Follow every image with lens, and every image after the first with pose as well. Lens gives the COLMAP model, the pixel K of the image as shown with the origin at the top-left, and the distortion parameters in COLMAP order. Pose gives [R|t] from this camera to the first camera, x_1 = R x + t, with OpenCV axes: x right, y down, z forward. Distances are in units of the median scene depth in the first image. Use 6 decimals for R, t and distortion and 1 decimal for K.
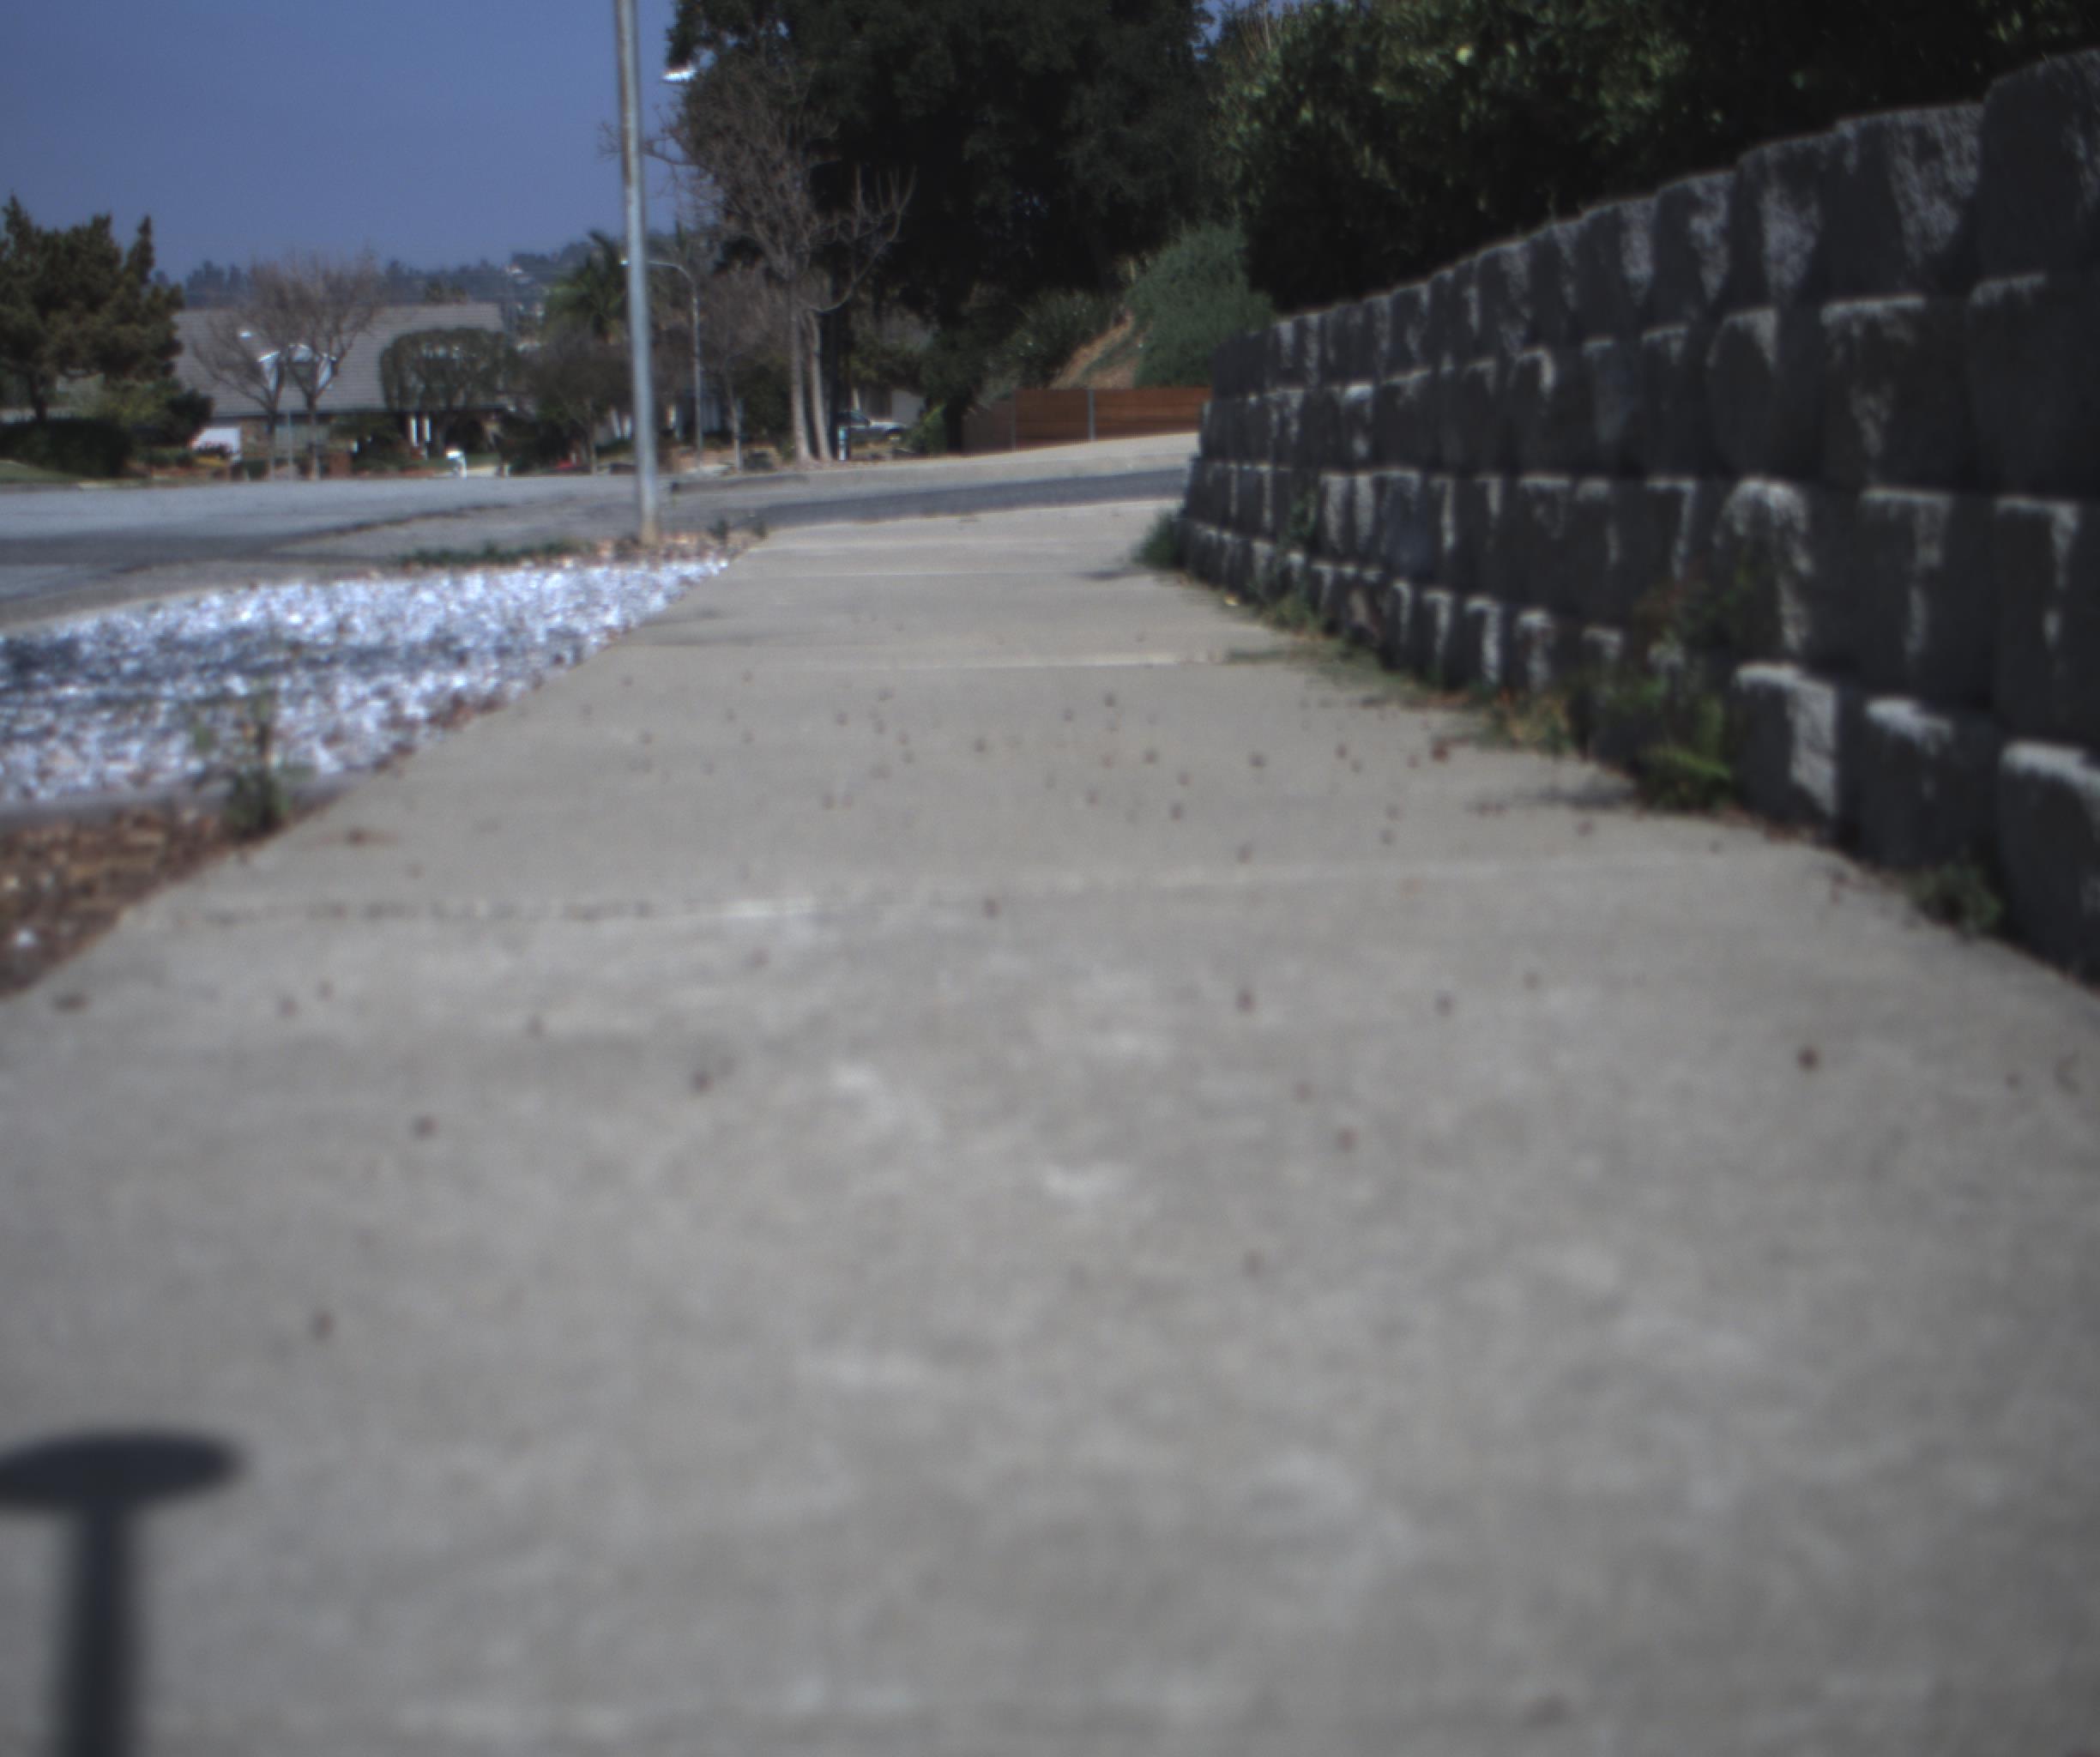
lens RADIAL K [[3914.4, 0, 1050.0], [0, 3914.4, 878.5], [0, 0, 1]] dist [-0.185766, 0.882160]
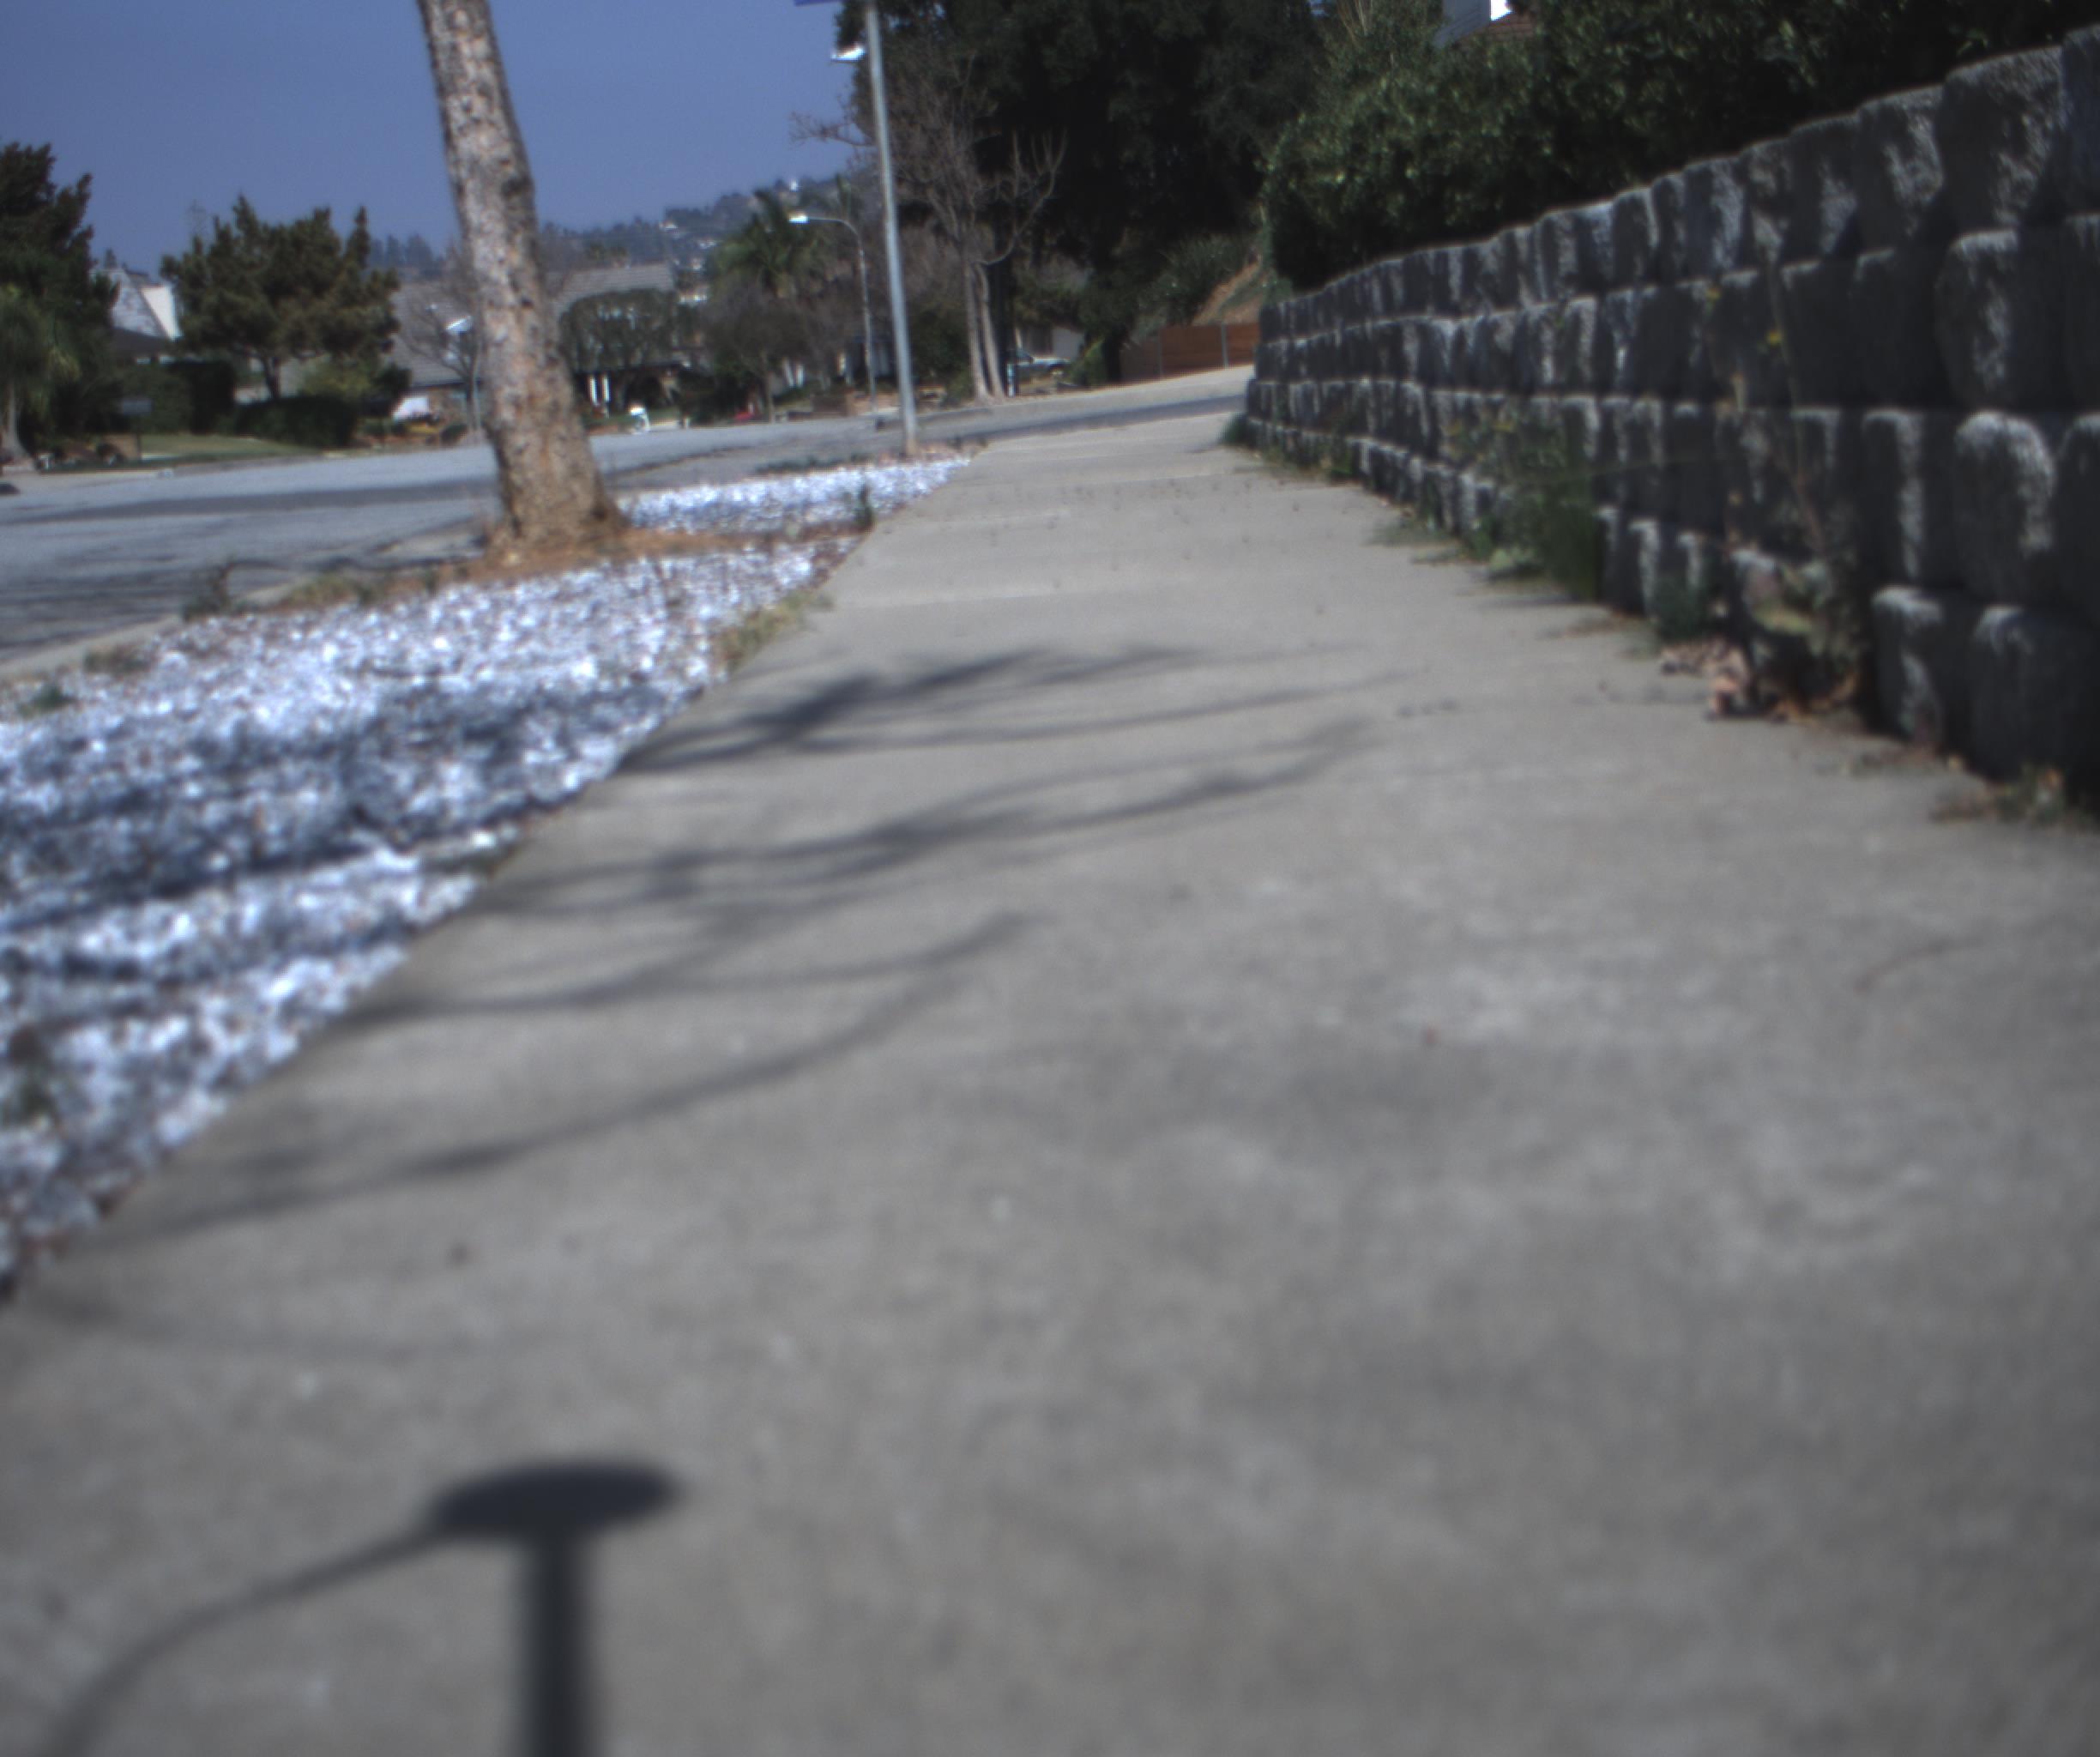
lens RADIAL K [[3914.4, 0, 1050.0], [0, 3914.4, 878.5], [0, 0, 1]] dist [-0.185766, 0.882160]
pose [[0.997697, -0.048404, -0.047512, 0.002573], [0.049236, 0.998651, 0.016513, 0.009393], [0.046648, -0.018814, 0.998734, -0.085749]]
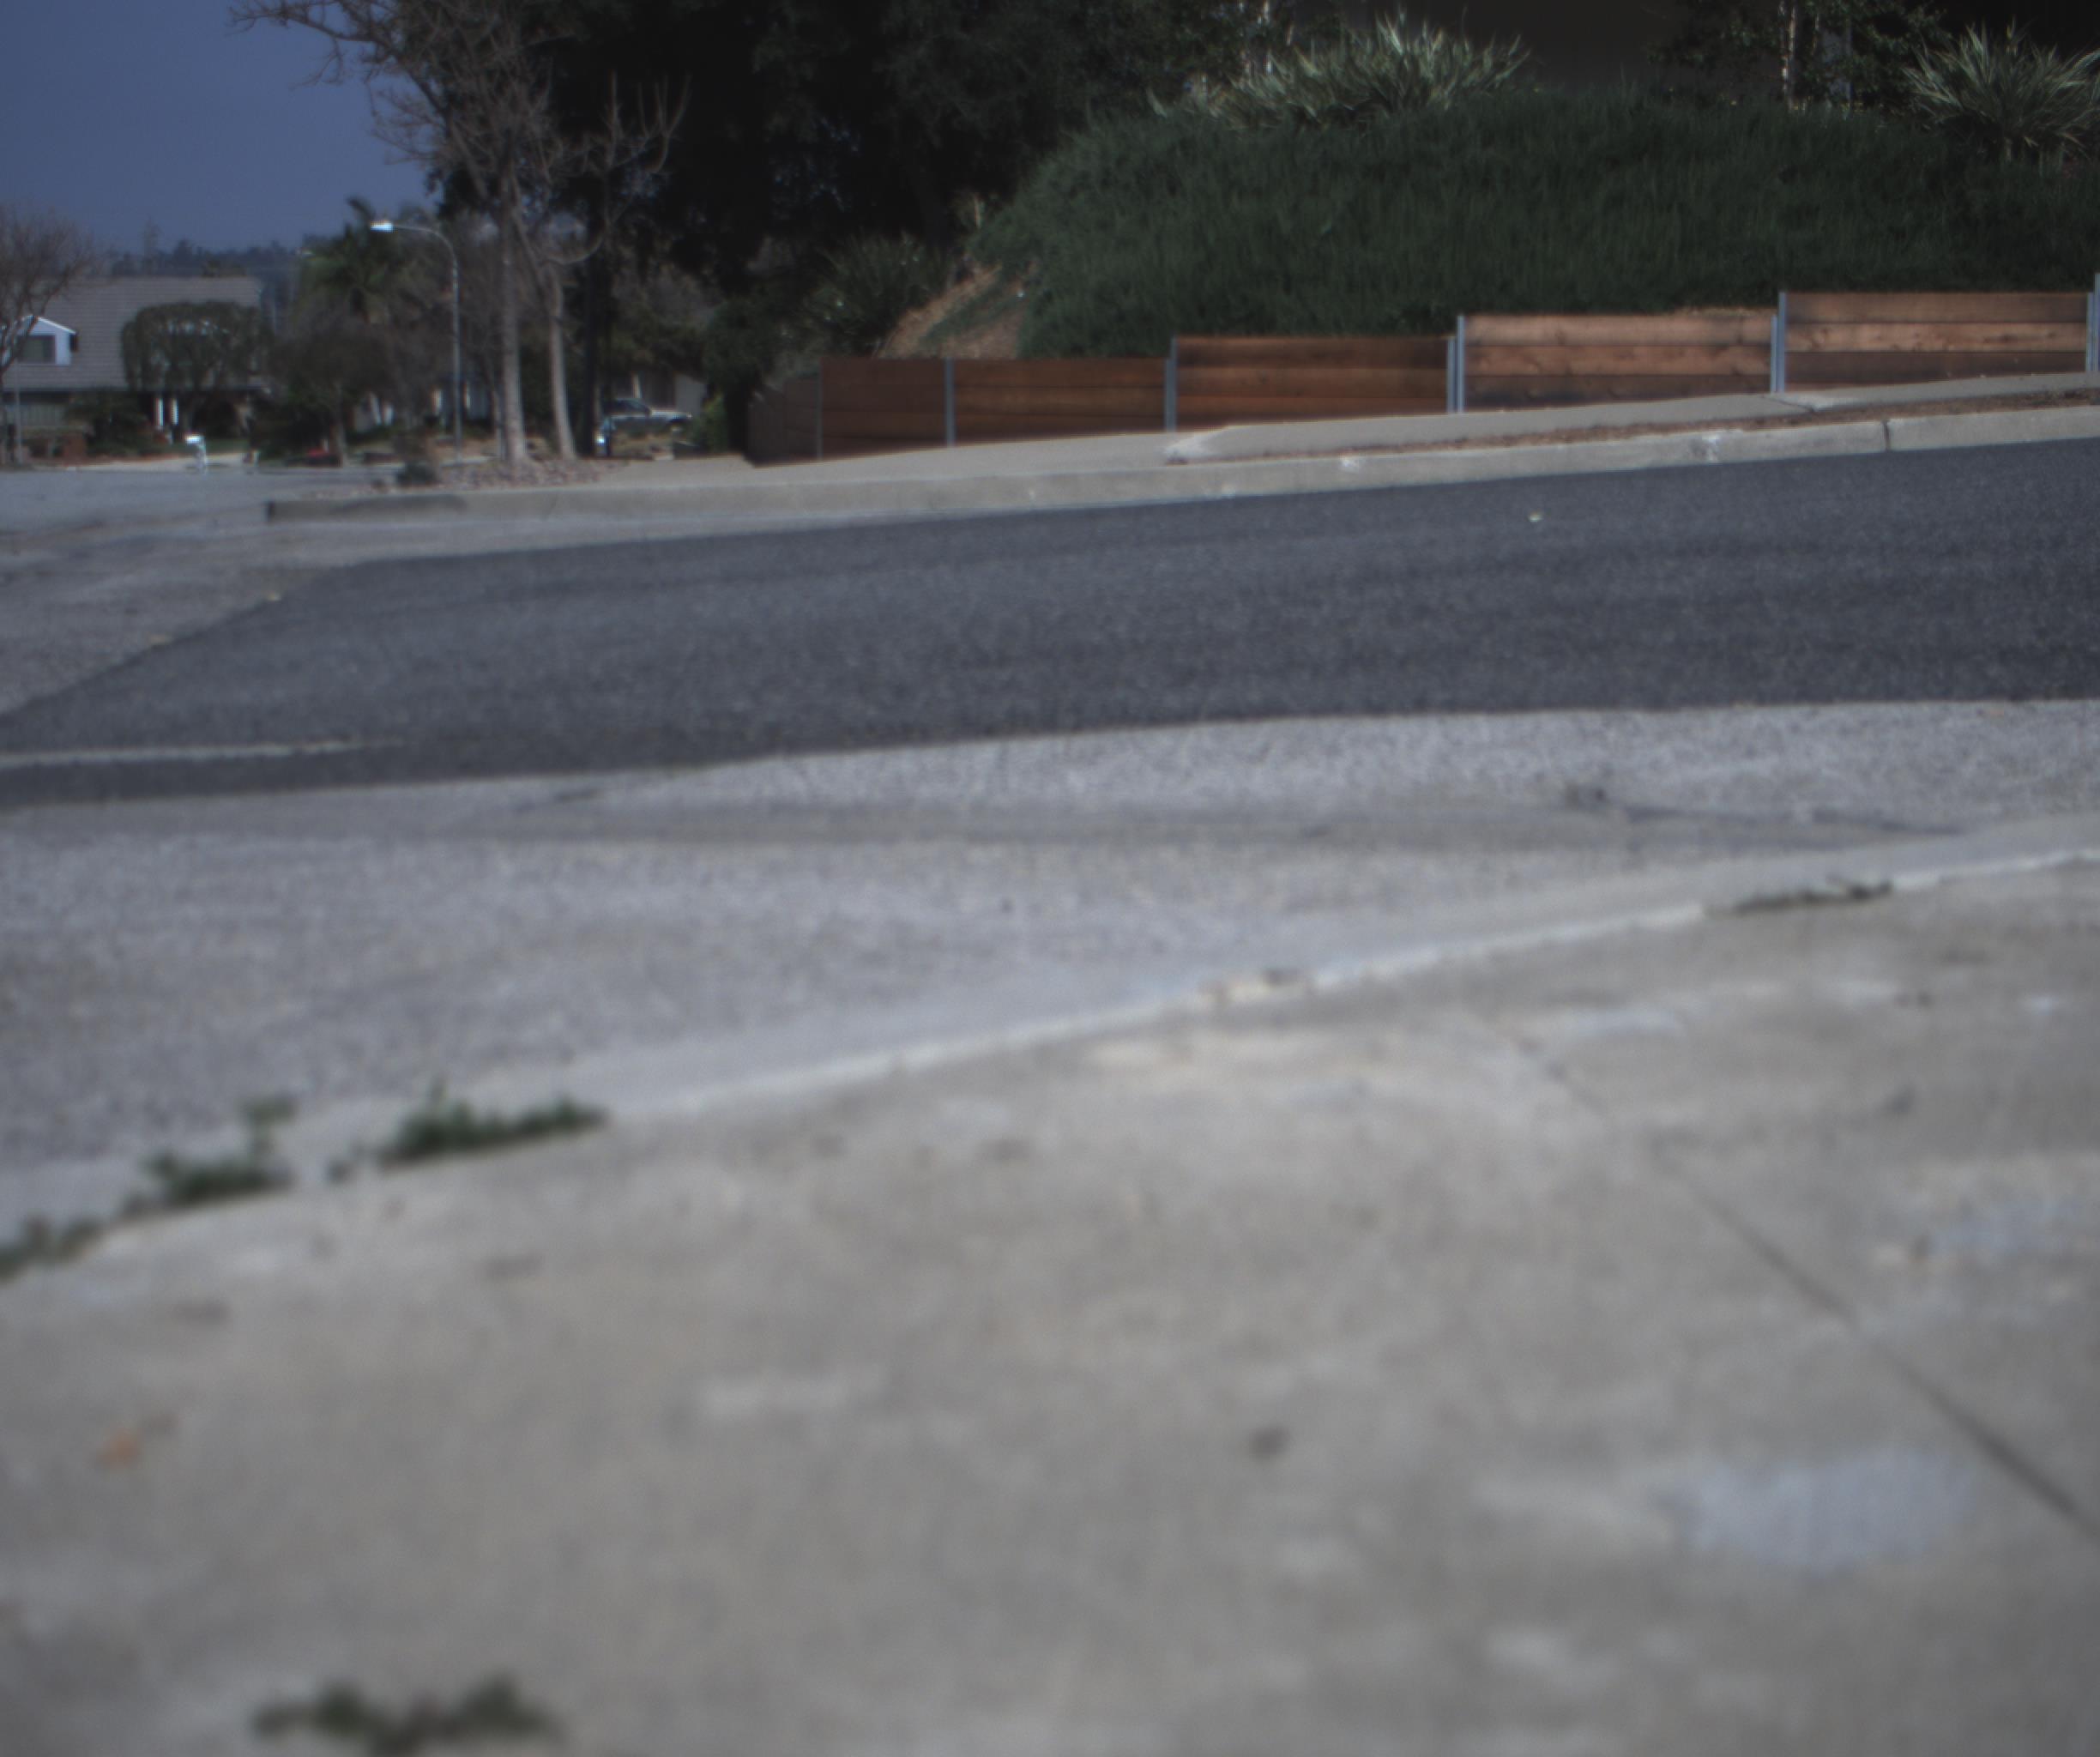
lens RADIAL K [[3914.4, 0, 1050.0], [0, 3914.4, 878.5], [0, 0, 1]] dist [-0.185766, 0.882160]
pose [[0.998498, 0.010671, 0.053739, -0.002320], [-0.010751, 0.999942, 0.001189, -0.019460], [-0.053723, -0.001765, 0.998554, 0.167667]]
